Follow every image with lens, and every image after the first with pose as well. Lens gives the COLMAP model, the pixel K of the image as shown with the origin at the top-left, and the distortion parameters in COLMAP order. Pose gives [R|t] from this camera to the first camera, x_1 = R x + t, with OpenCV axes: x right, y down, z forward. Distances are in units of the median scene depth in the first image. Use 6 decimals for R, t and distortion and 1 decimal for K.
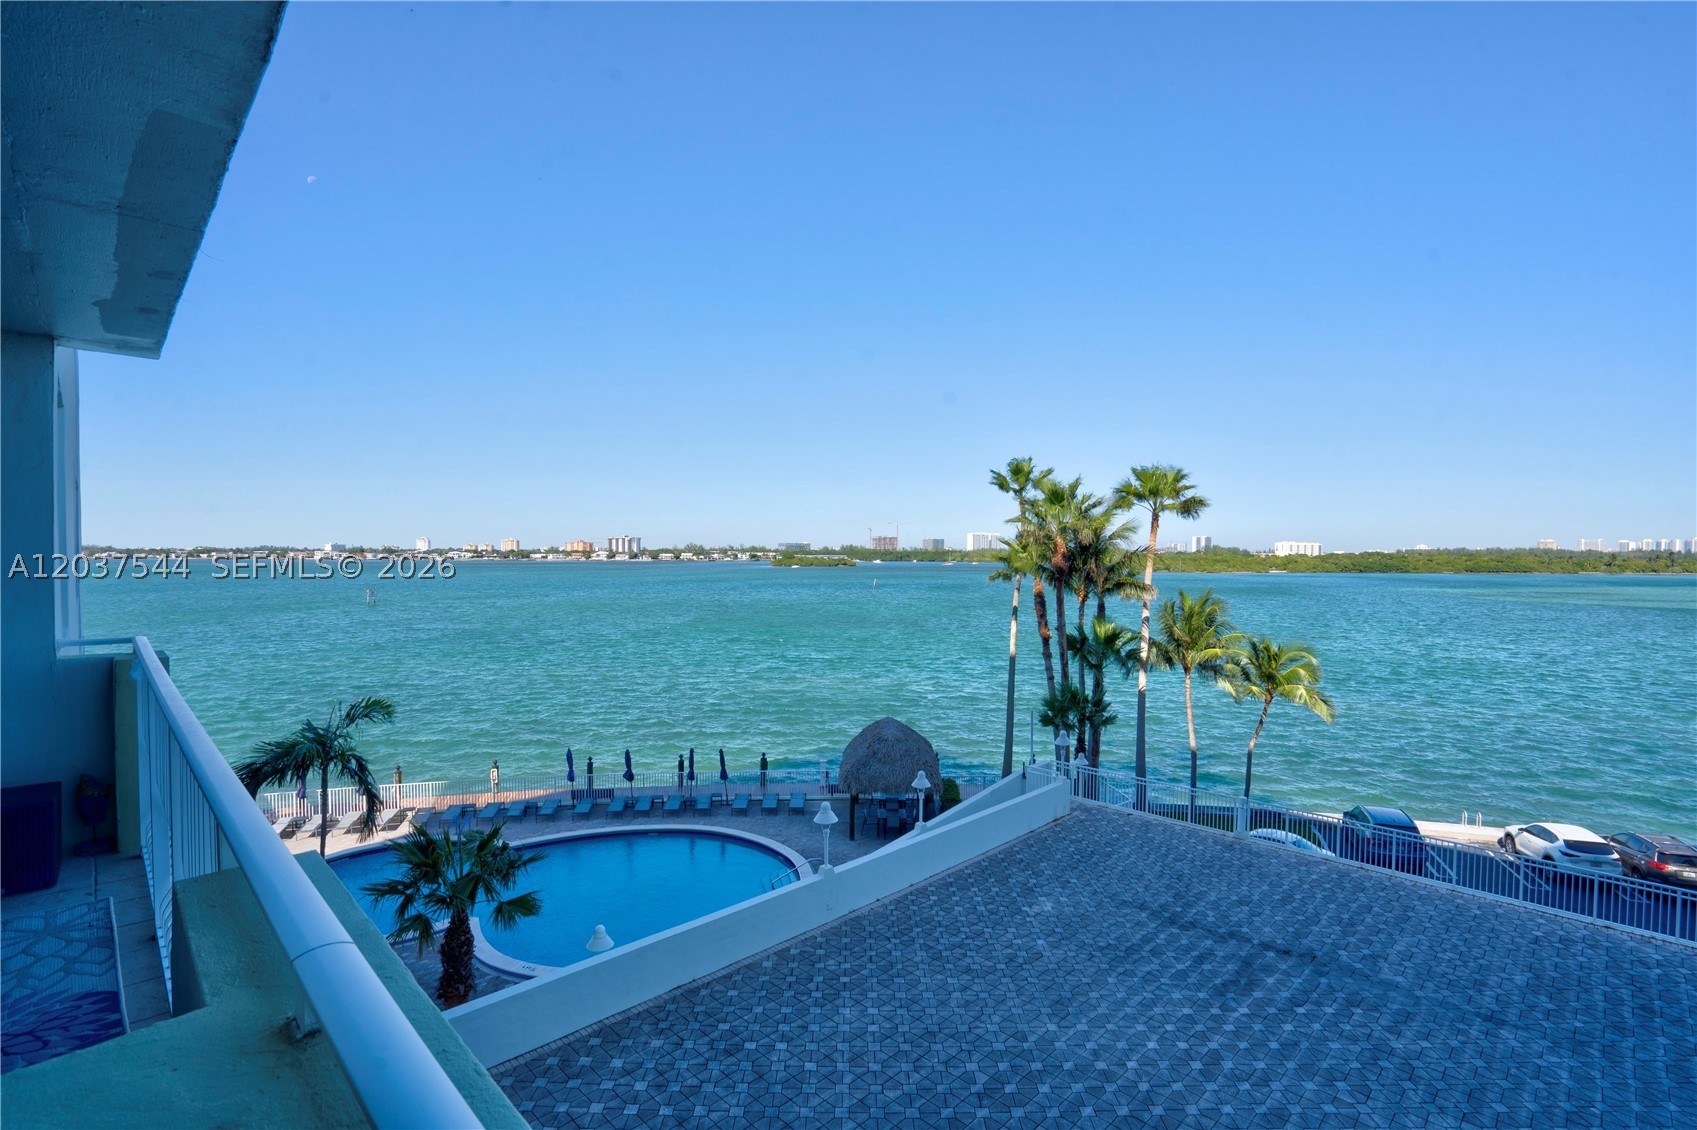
lens RADIAL K [[803.5, 0, 852.7], [0, 803.5, 578.4], [0, 0, 1]] dist [-0.057520, 0.022555]
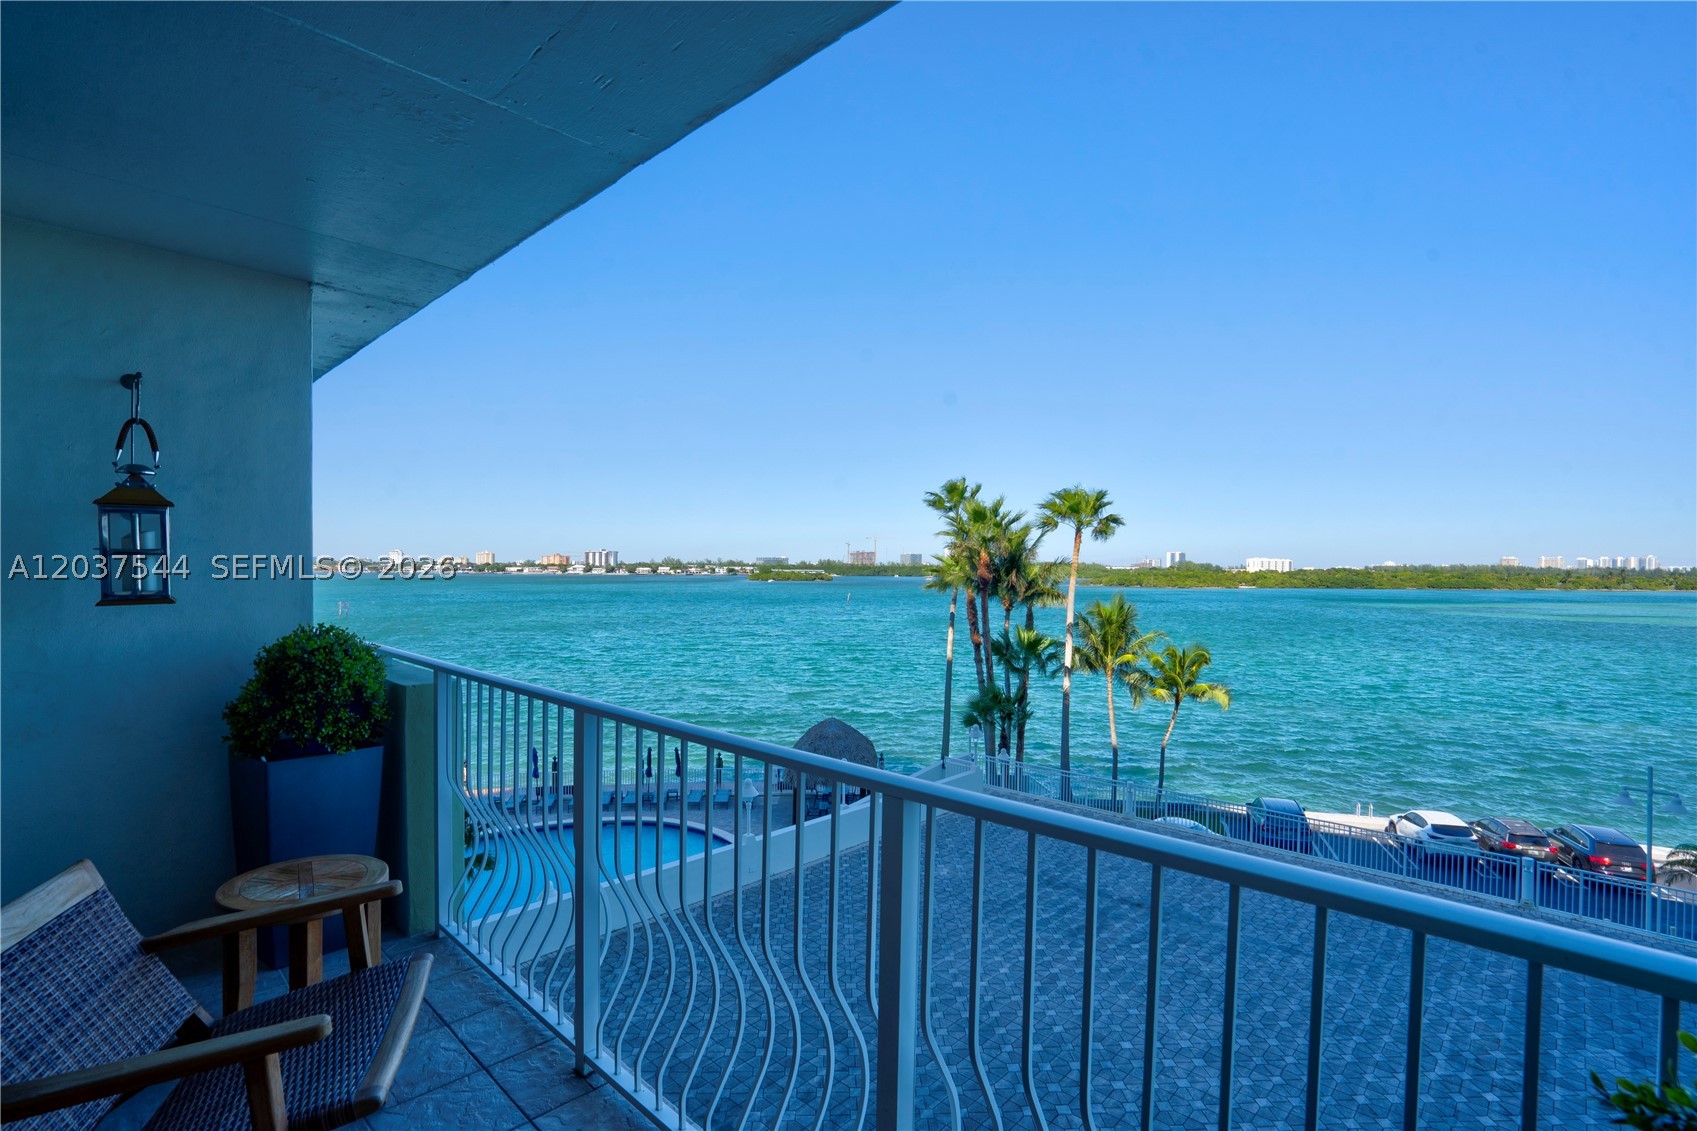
lens RADIAL K [[803.5, 0, 853.3], [0, 803.5, 578.8], [0, 0, 1]] dist [-0.057520, 0.022555]
pose [[0.999617, 0.003629, 0.027449, 0.085316], [-0.003140, 0.999836, -0.017831, 0.010913], [-0.027509, 0.017738, 0.999464, -0.165146]]
